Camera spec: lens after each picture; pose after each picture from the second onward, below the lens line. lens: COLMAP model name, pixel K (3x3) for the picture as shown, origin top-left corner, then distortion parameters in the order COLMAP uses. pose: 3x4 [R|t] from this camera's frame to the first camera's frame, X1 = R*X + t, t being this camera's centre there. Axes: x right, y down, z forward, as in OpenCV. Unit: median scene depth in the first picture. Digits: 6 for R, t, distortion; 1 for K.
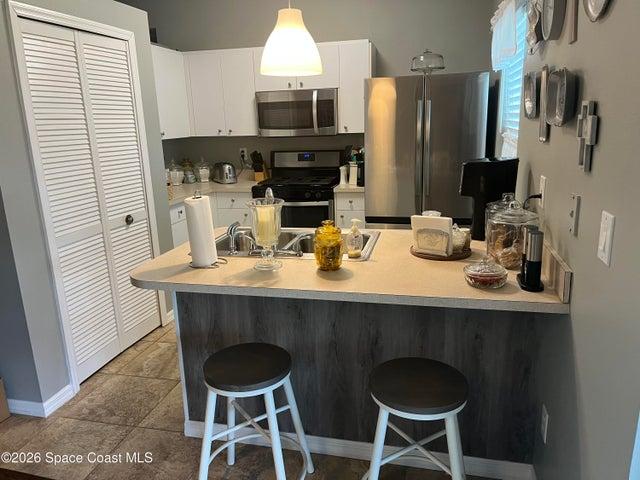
lens RADIAL K [[483.4, 0, 324.1], [0, 483.4, 239.3], [0, 0, 1]] dist [0.036915, -0.069847]
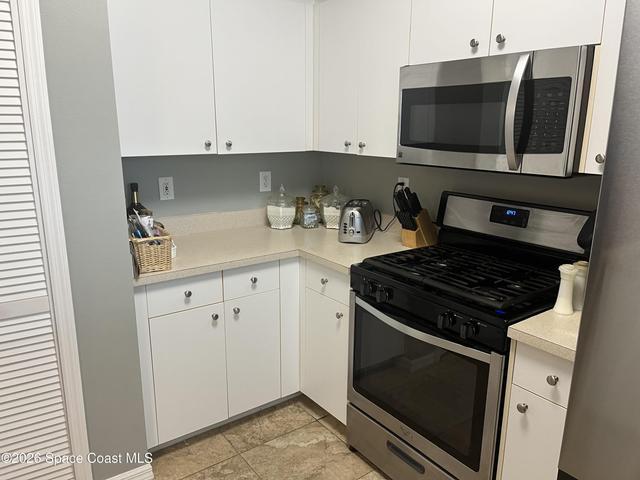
lens RADIAL K [[483.4, 0, 317.2], [0, 483.4, 242.3], [0, 0, 1]] dist [0.036915, -0.069847]
pose [[0.768320, 0.189561, -0.611352, 0.109462], [-0.186022, 0.980042, 0.070096, -0.154604], [0.612438, 0.059869, 0.788248, 0.588849]]
